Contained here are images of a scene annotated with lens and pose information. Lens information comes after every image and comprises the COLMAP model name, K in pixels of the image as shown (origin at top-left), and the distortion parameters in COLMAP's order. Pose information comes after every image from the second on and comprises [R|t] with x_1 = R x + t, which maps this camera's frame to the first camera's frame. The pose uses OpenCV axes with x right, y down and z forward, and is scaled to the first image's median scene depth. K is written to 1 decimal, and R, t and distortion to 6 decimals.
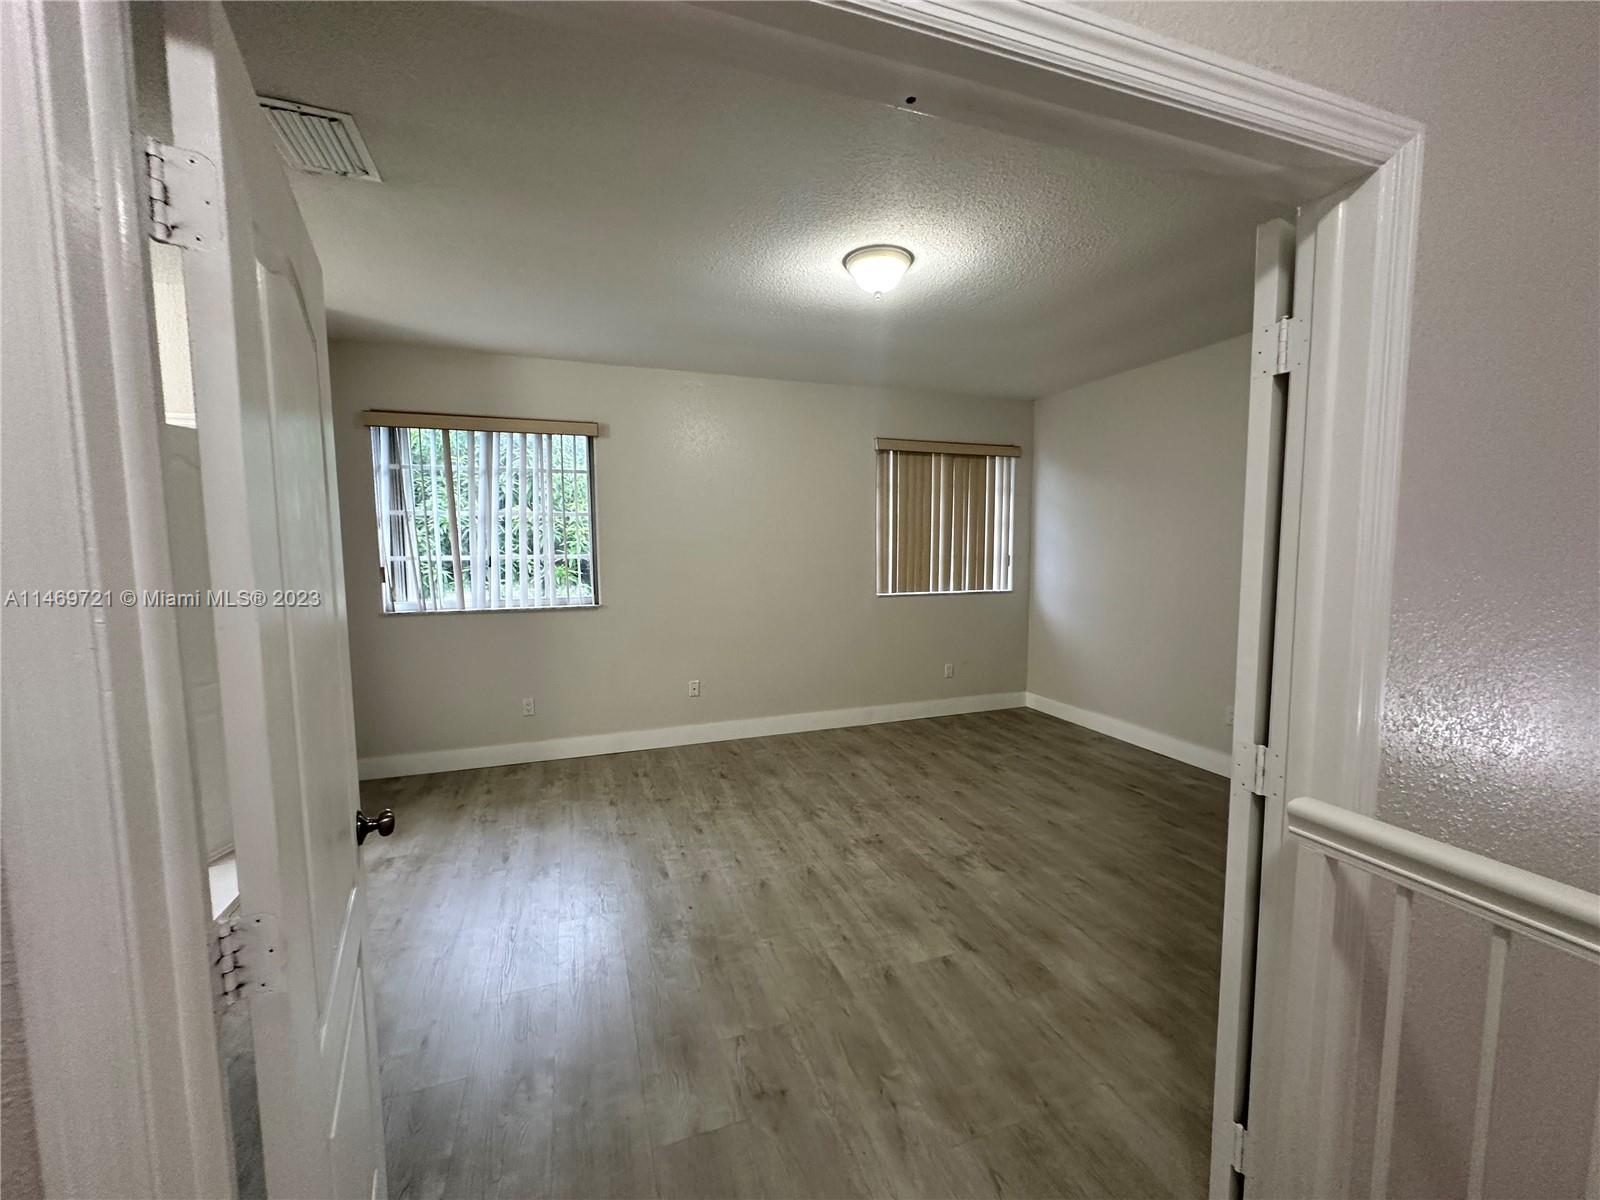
lens RADIAL K [[638.0, 0, 796.8], [0, 638.0, 603.5], [0, 0, 1]] dist [0.001322, 0.000304]
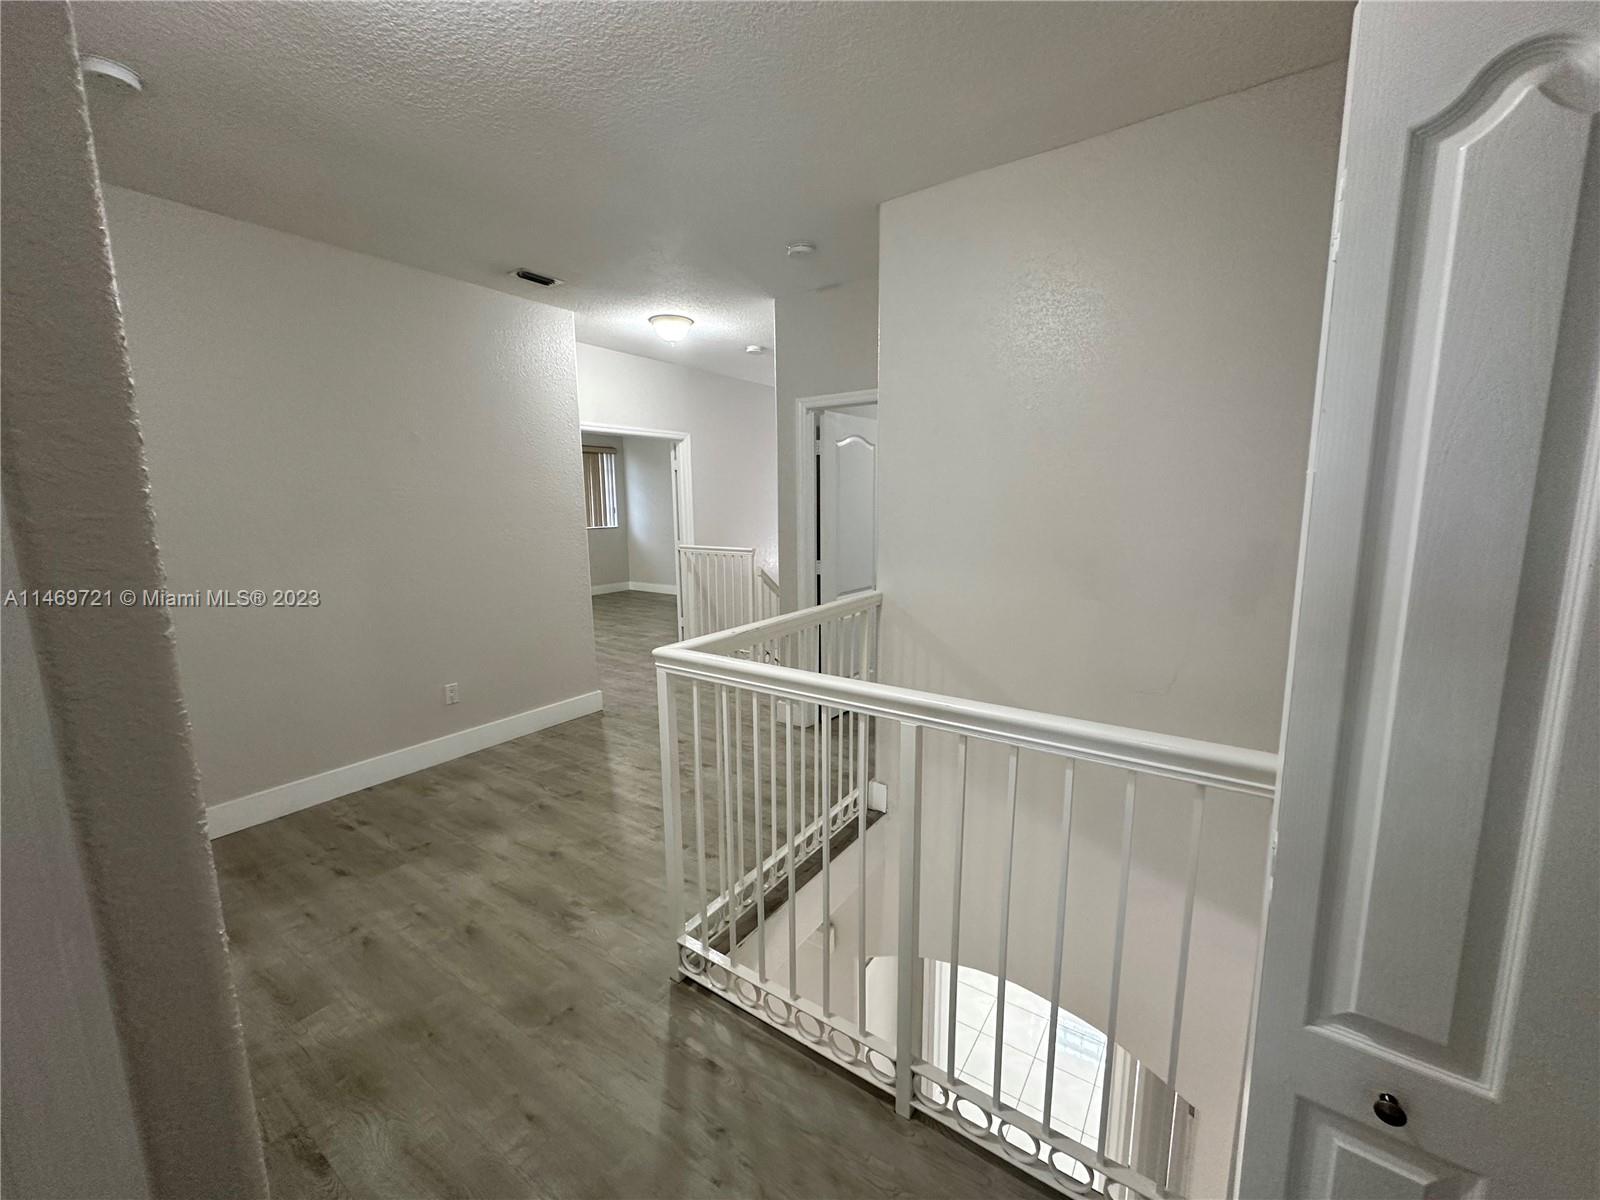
lens RADIAL K [[638.0, 0, 796.8], [0, 638.0, 603.5], [0, 0, 1]] dist [0.001322, 0.000304]
pose [[0.812619, -0.090633, 0.575705, -0.330716], [0.053810, 0.995282, 0.080732, 0.079191], [-0.580306, -0.034626, 0.813662, -0.826270]]
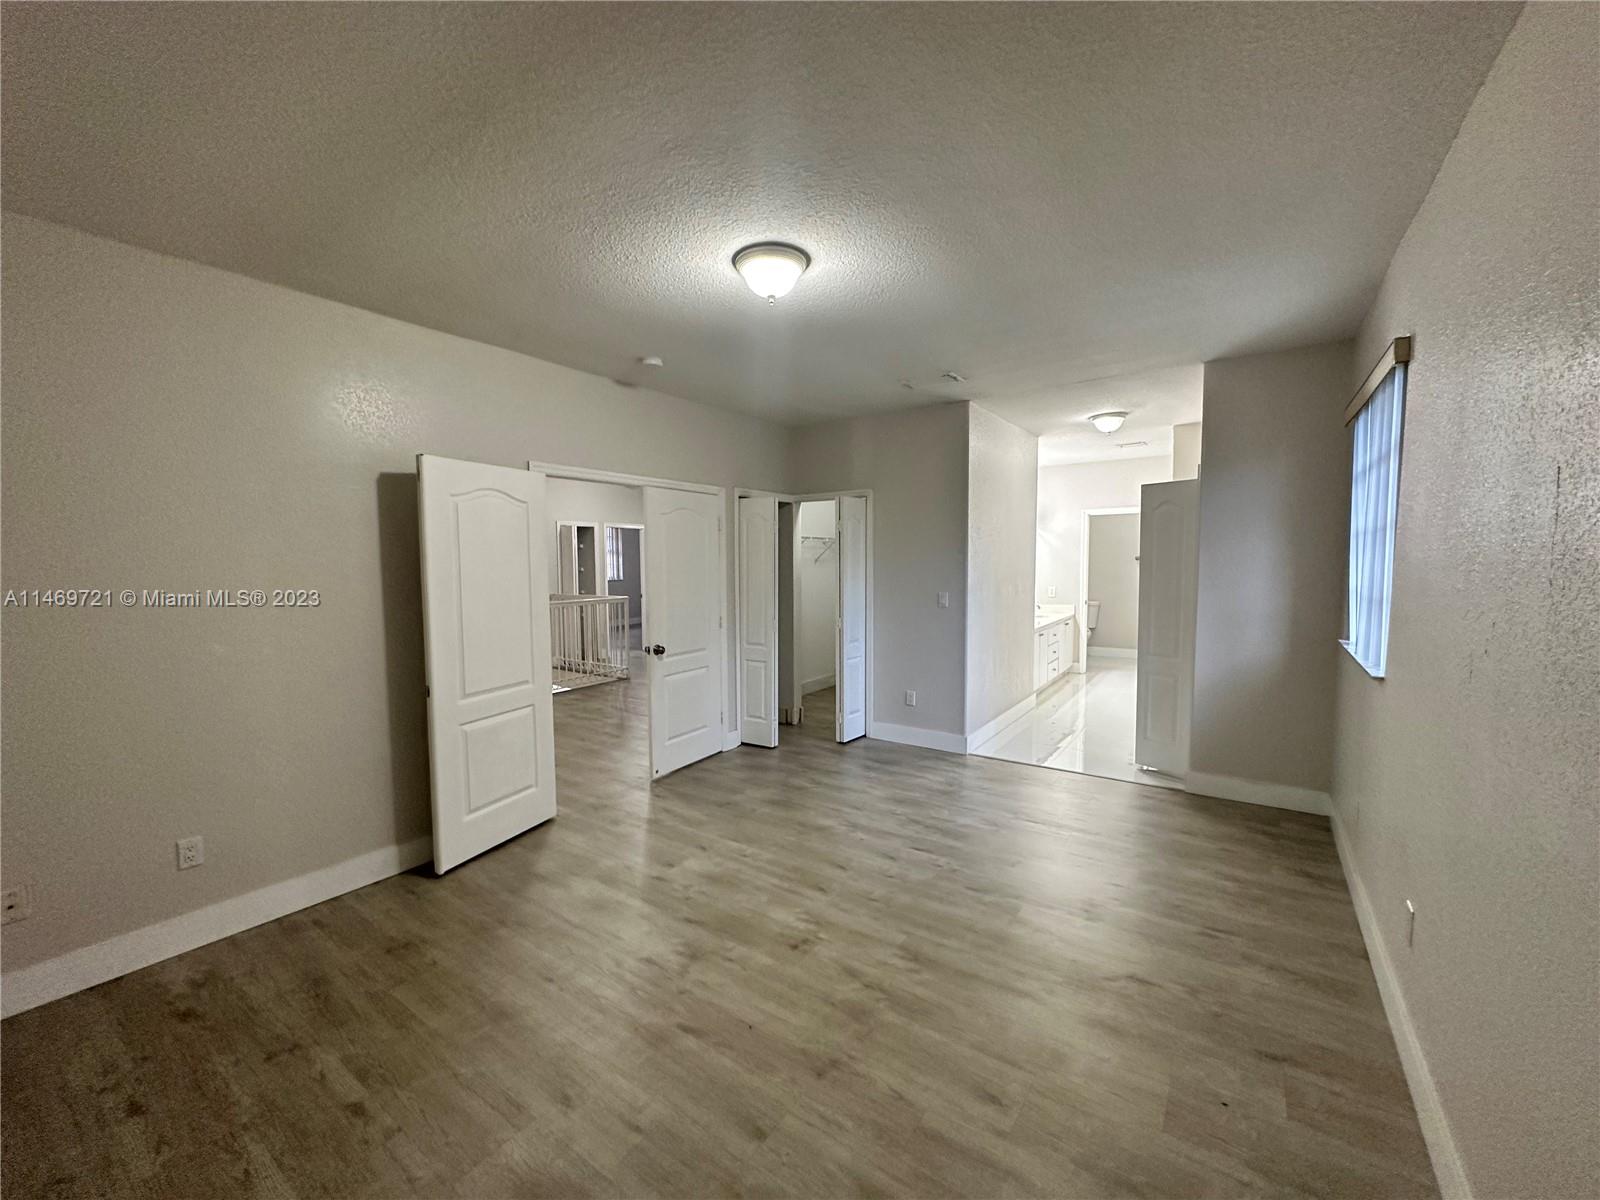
lens RADIAL K [[638.0, 0, 796.8], [0, 638.0, 603.5], [0, 0, 1]] dist [0.001322, 0.000304]
pose [[-0.820403, 0.054024, -0.569228, 0.557404], [-0.034457, 0.989046, 0.143529, -0.163939], [0.570747, 0.137365, -0.809555, 1.588985]]
